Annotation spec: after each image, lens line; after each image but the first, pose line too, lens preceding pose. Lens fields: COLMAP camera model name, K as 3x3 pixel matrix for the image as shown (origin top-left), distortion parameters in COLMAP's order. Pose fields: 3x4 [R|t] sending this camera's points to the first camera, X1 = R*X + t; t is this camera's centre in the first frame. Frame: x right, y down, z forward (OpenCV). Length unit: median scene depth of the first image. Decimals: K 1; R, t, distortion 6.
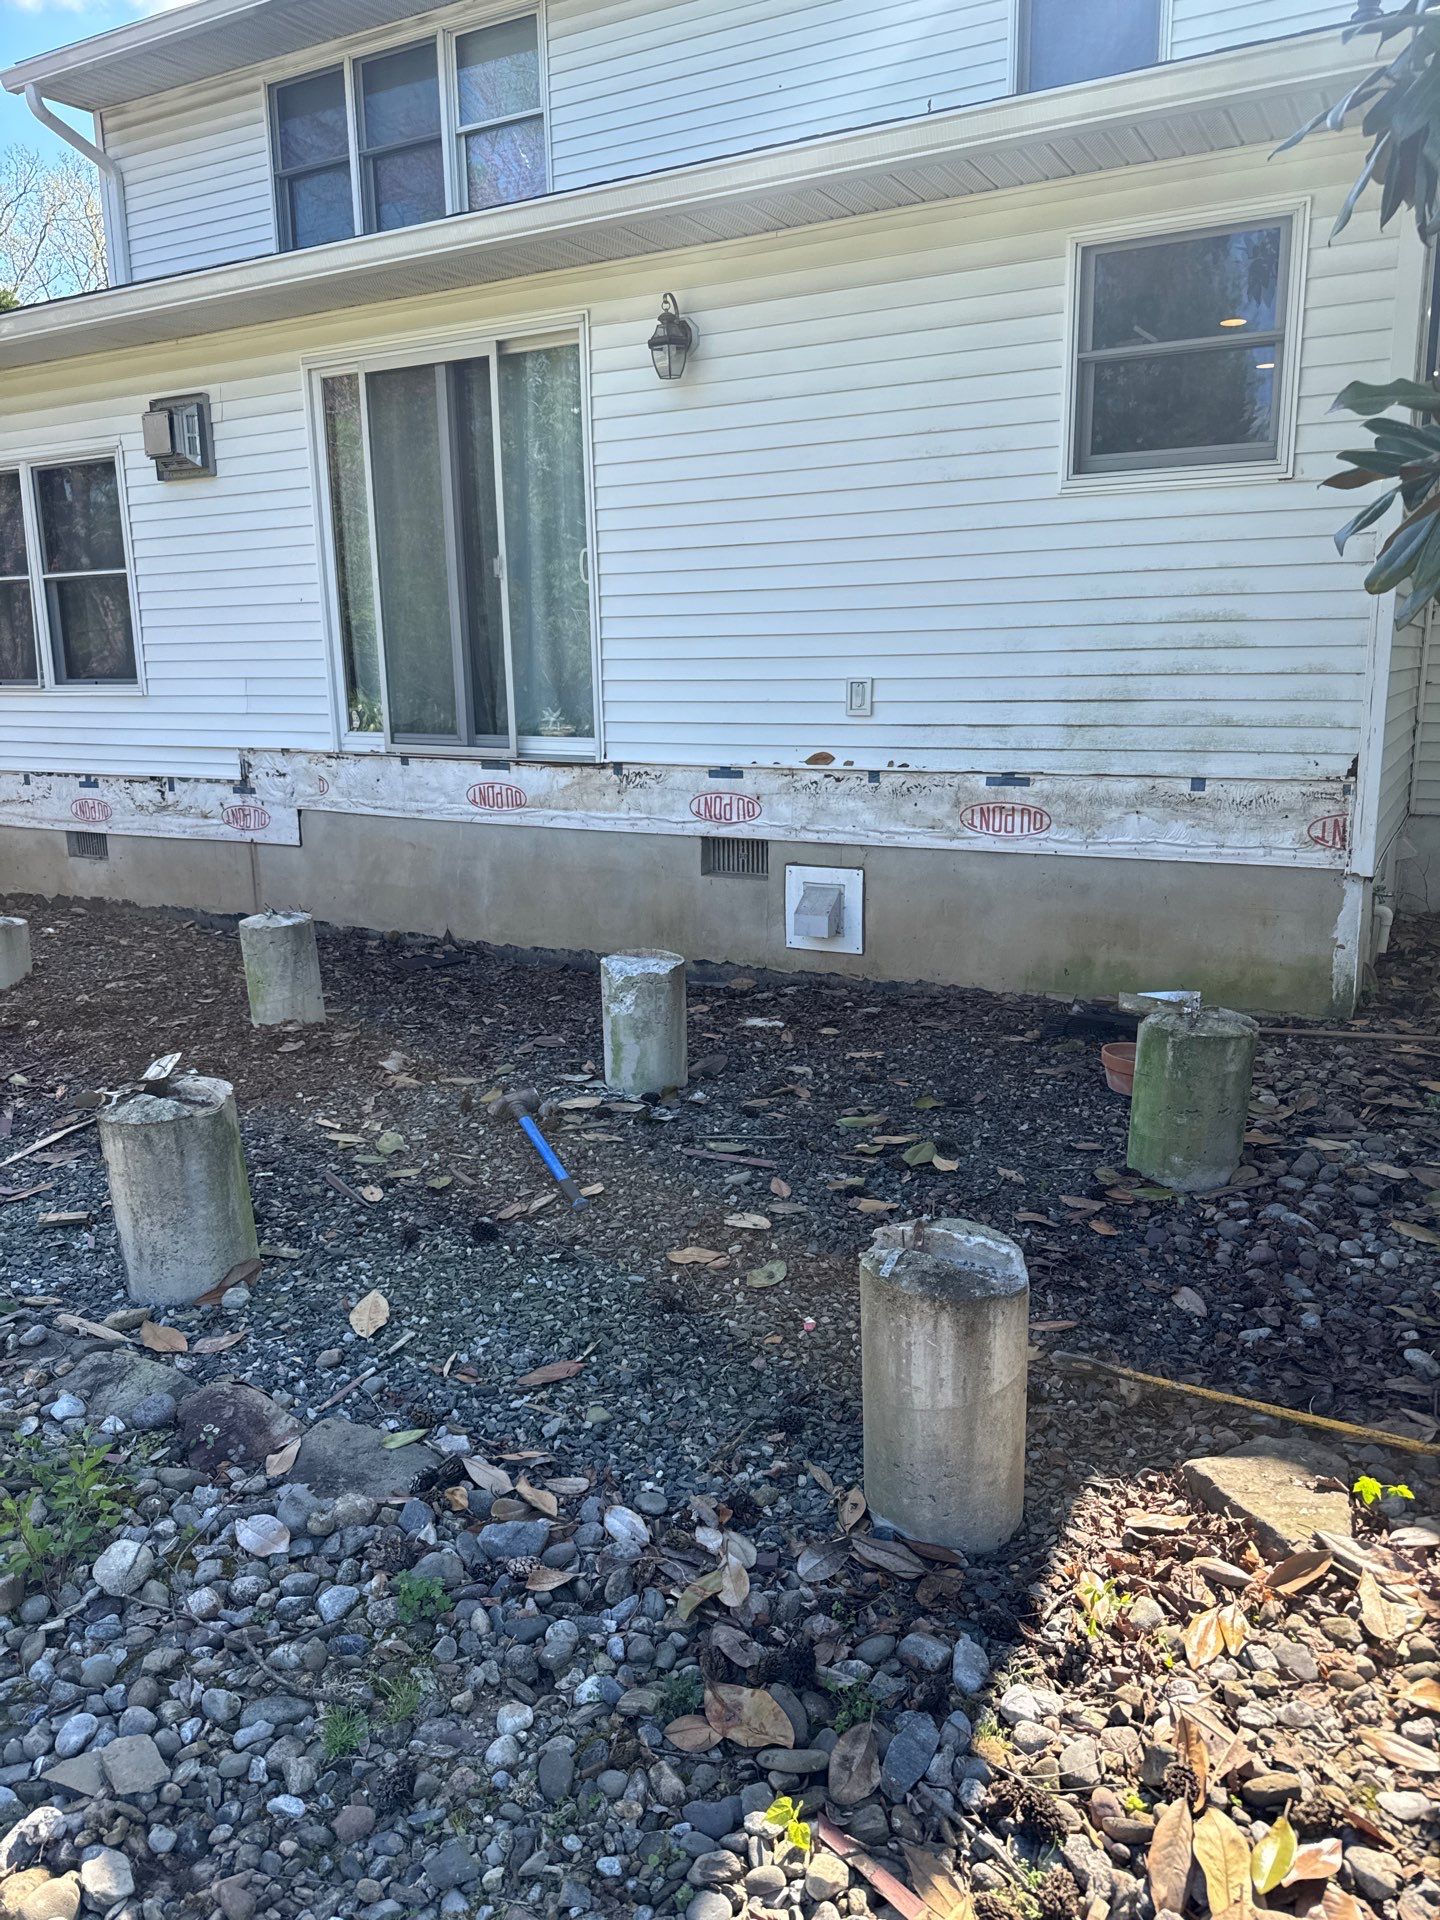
lens RADIAL K [[1363.6, 0, 728.3], [0, 1363.6, 970.7], [0, 0, 1]] dist [0.011788, -0.026780]
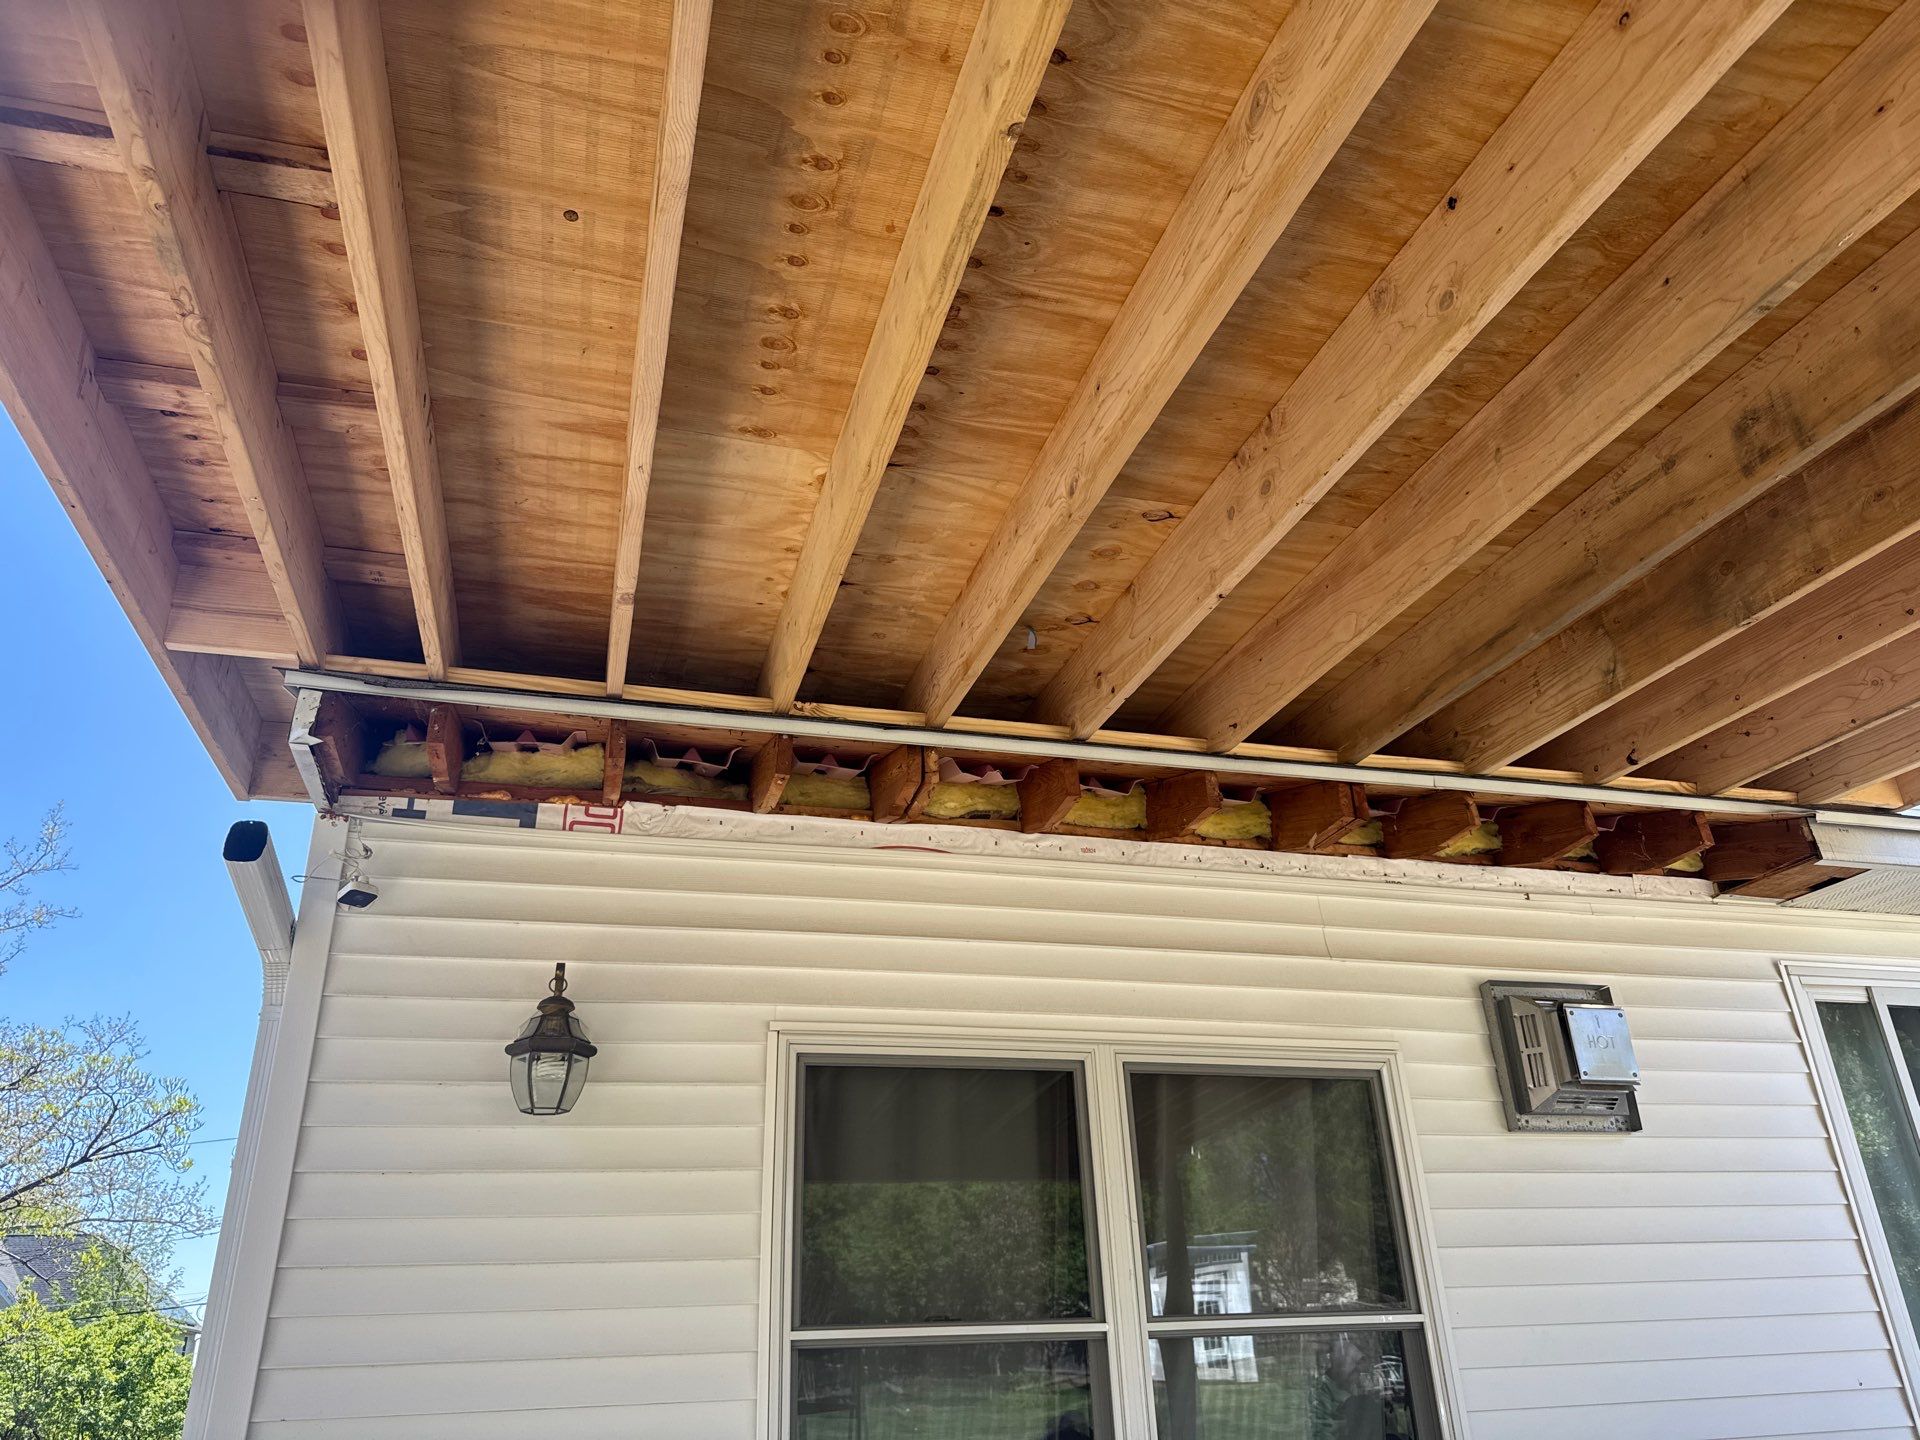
lens RADIAL K [[1335.0, 0, 958.0], [0, 1335.0, 736.4], [0, 0, 1]] dist [0.114941, -0.207763]
pose [[0.719250, 0.280424, 0.635643, -0.869515], [0.183473, 0.805775, -0.563085, -0.222003], [-0.670088, 0.521622, 0.528103, 0.760015]]
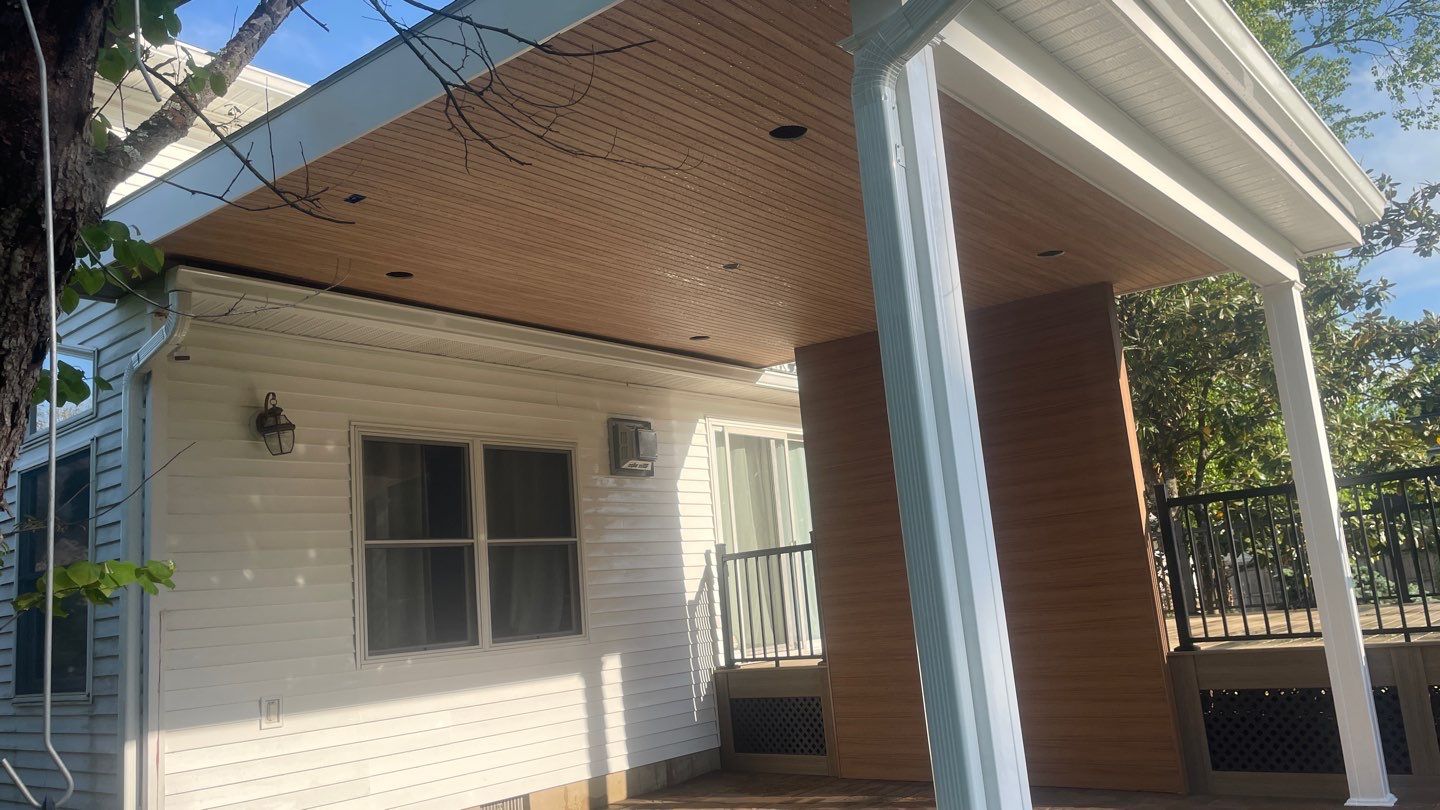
lens RADIAL K [[1082.4, 0, 727.3], [0, 1082.4, 412.4], [0, 0, 1]] dist [0.134439, -0.198888]
pose [[0.206017, 0.166053, 0.964356, -1.334471], [0.298908, 0.927716, -0.223600, -0.141429], [-0.931778, 0.334319, 0.141491, 0.694932]]
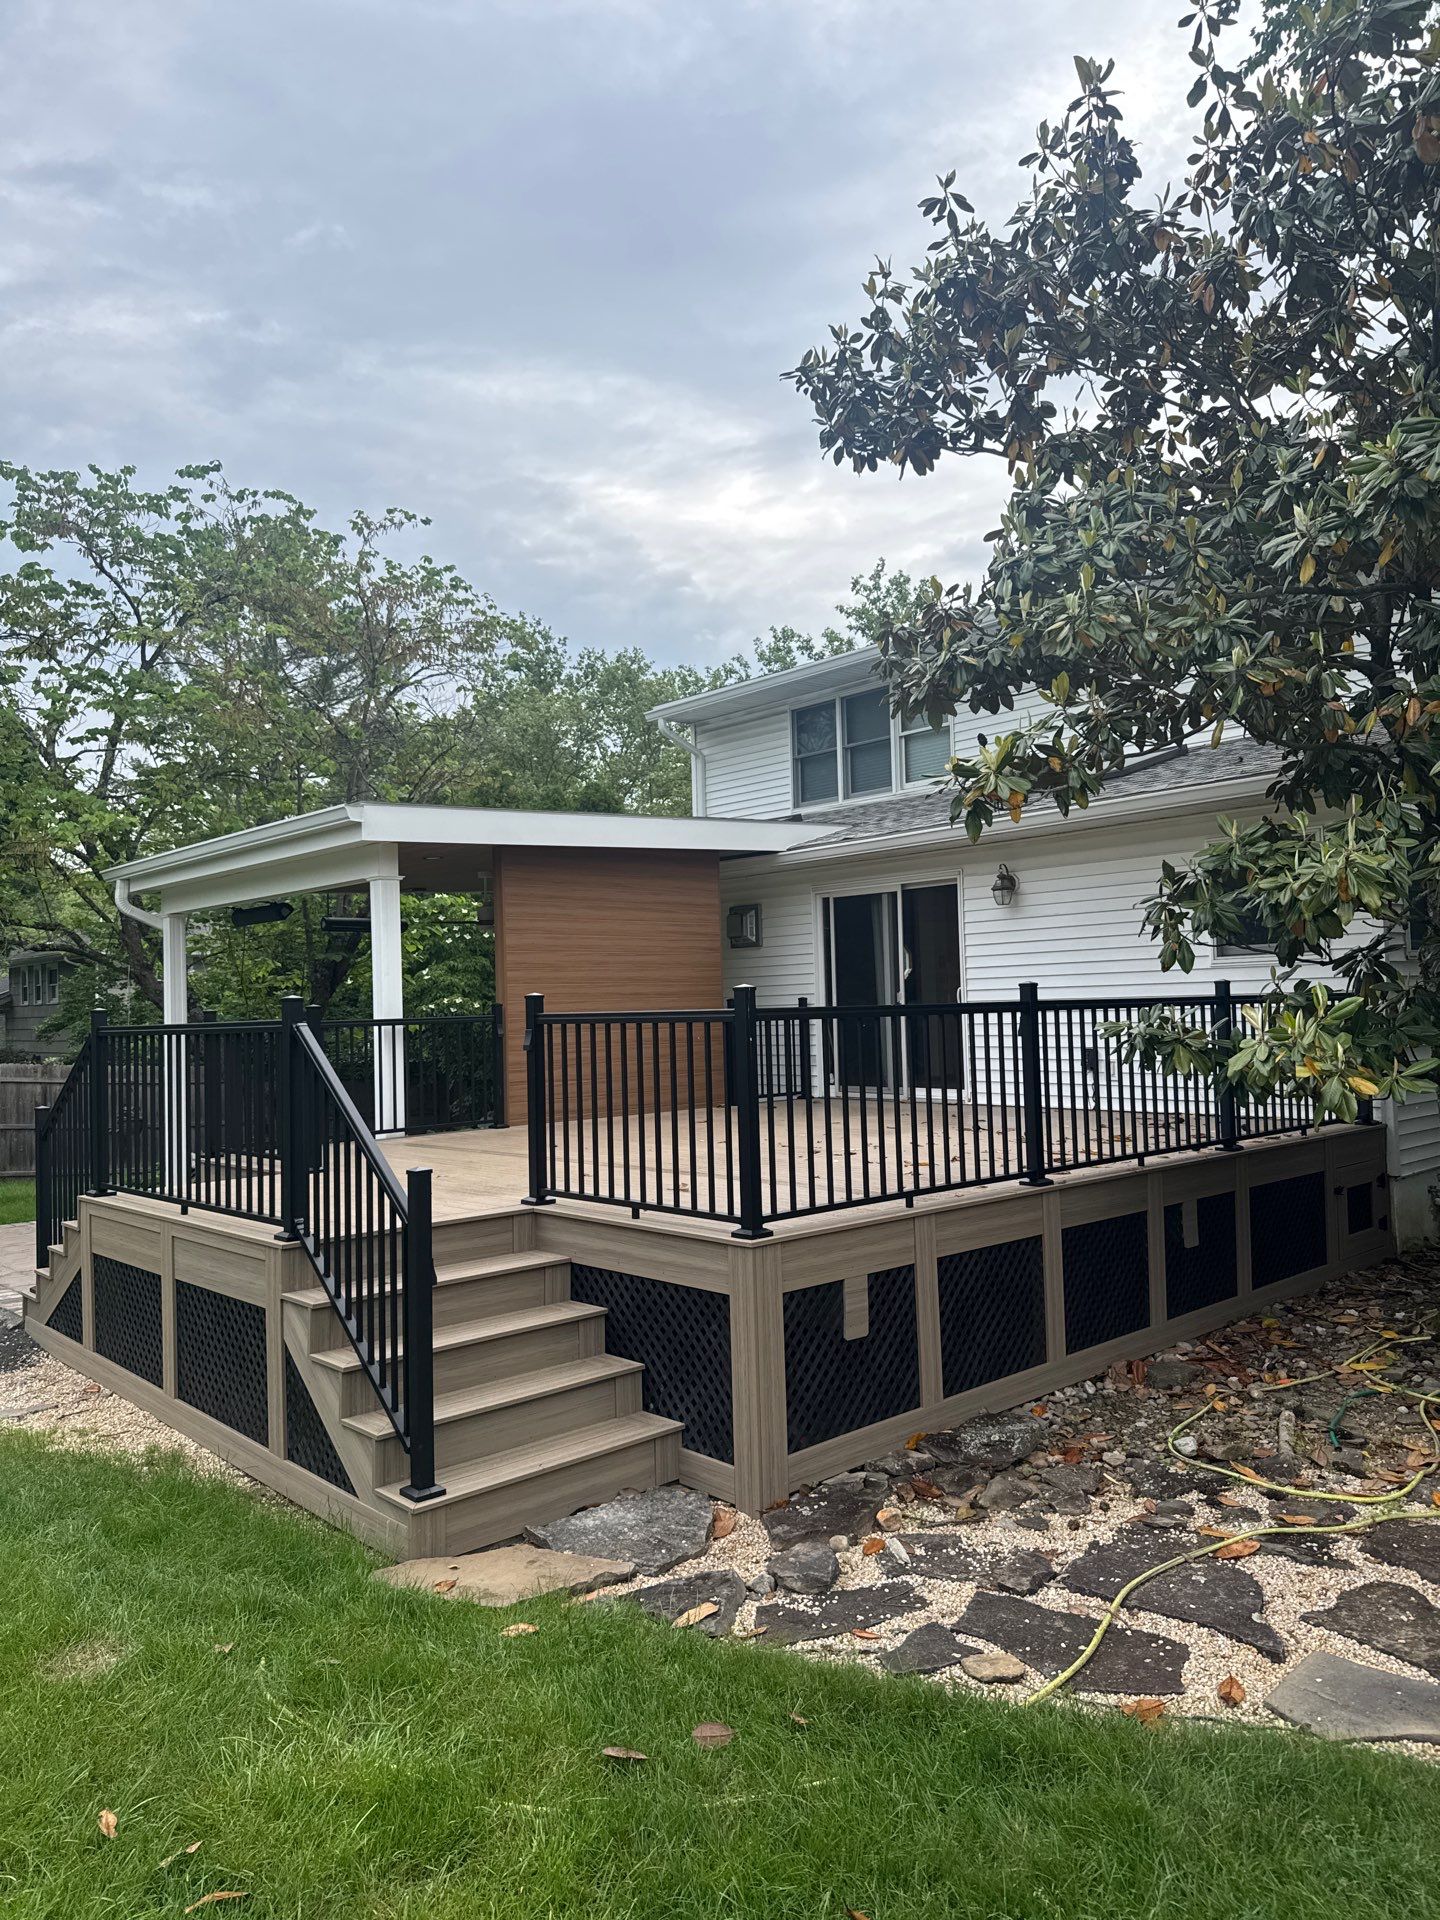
lens RADIAL K [[1329.3, 0, 713.0], [0, 1329.3, 922.8], [0, 0, 1]] dist [0.043107, -0.001486]
pose [[0.943414, -0.034384, -0.329830, 0.137928], [-0.059012, 0.961328, -0.269010, 0.082092], [0.326325, 0.273252, 0.904901, -0.586246]]
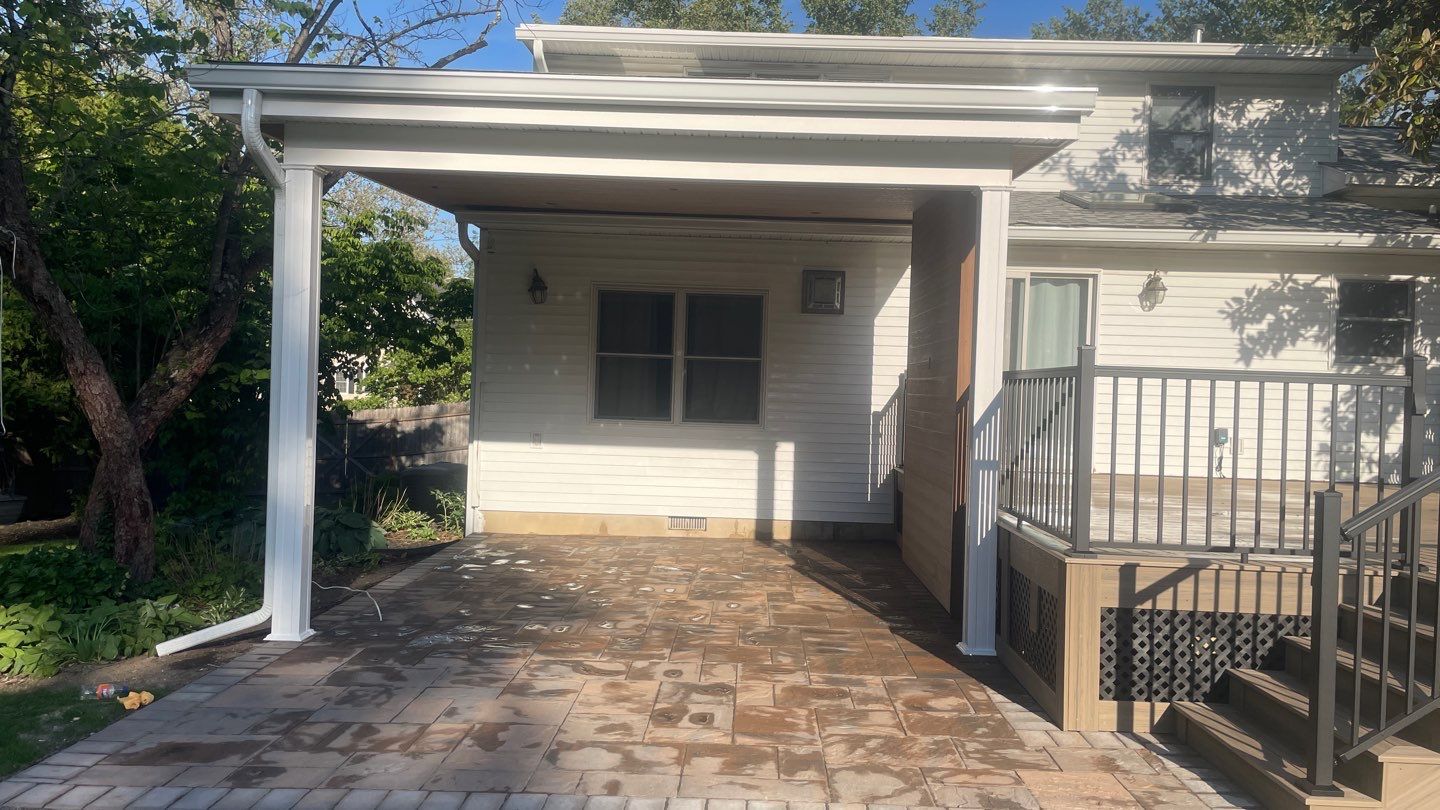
lens RADIAL K [[1056.4, 0, 725.6], [0, 1056.4, 410.2], [0, 0, 1]] dist [0.065594, -0.094548]
pose [[0.887230, 0.030183, 0.460339, -1.069376], [0.061681, 0.981137, -0.183211, 0.007696], [-0.457185, 0.190944, 0.868632, -0.109090]]
